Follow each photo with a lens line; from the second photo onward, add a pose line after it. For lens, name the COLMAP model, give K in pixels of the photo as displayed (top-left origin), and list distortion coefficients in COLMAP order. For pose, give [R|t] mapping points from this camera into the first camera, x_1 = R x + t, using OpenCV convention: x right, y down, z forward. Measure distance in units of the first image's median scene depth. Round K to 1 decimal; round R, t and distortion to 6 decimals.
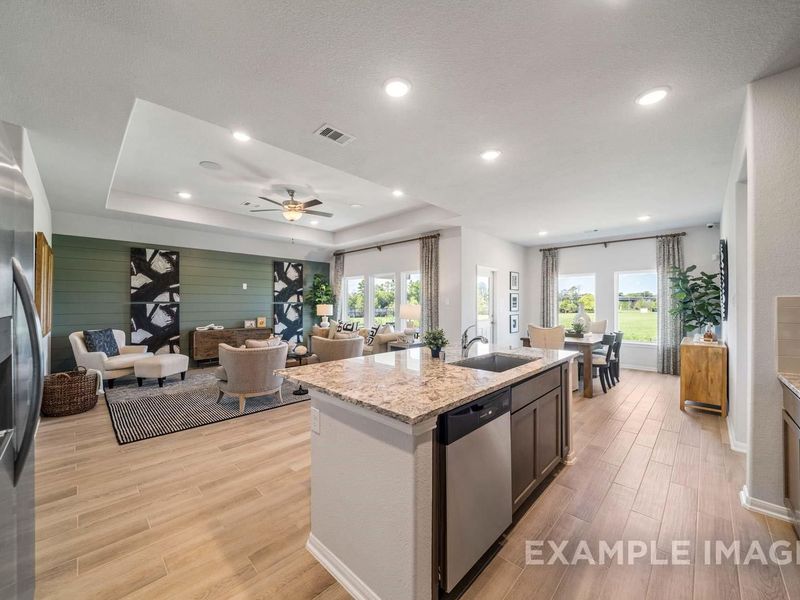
lens RADIAL K [[315.2, 0, 391.0], [0, 315.2, 300.9], [0, 0, 1]] dist [-0.004203, -0.000293]
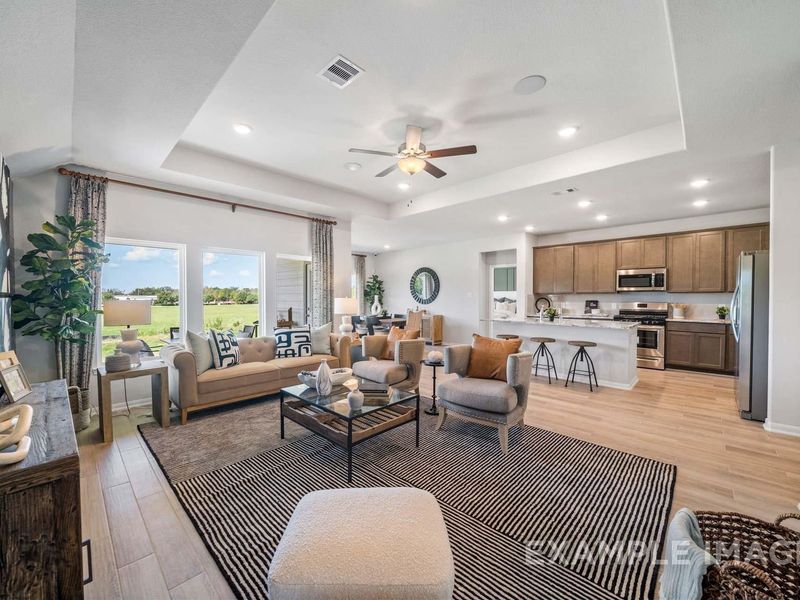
lens RADIAL K [[322.7, 0, 391.1], [0, 322.7, 301.4], [0, 0, 1]] dist [-0.001286, -0.000406]
pose [[-0.007019, -0.013917, 0.999879, -0.798236], [-0.004272, 0.999894, 0.013887, 0.009128], [-0.999966, -0.004174, -0.007077, 0.826150]]
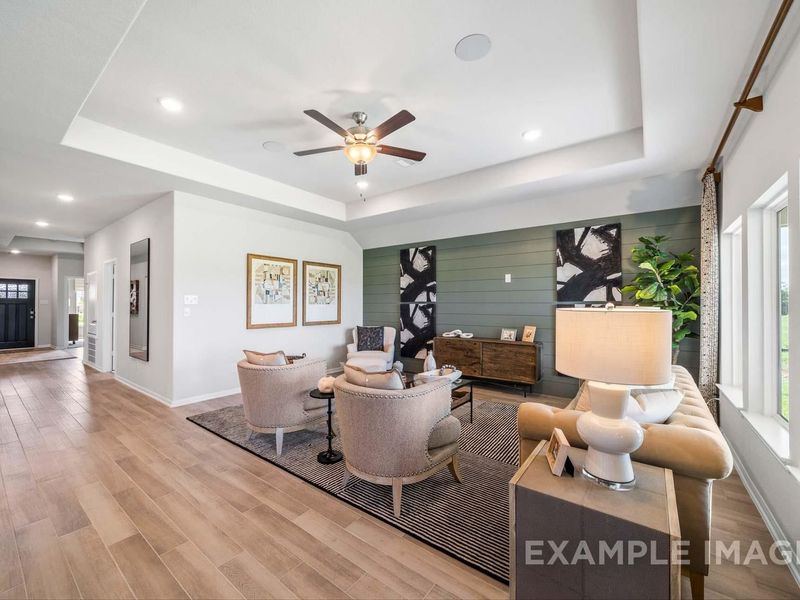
lens RADIAL K [[333.5, 0, 389.6], [0, 333.5, 300.0], [0, 0, 1]] dist [-0.002640, -0.000214]
pose [[0.122059, -0.012375, -0.992446, 0.249134], [0.005252, 0.999916, -0.011823, 0.008516], [0.992509, -0.003769, 0.122114, 0.770019]]
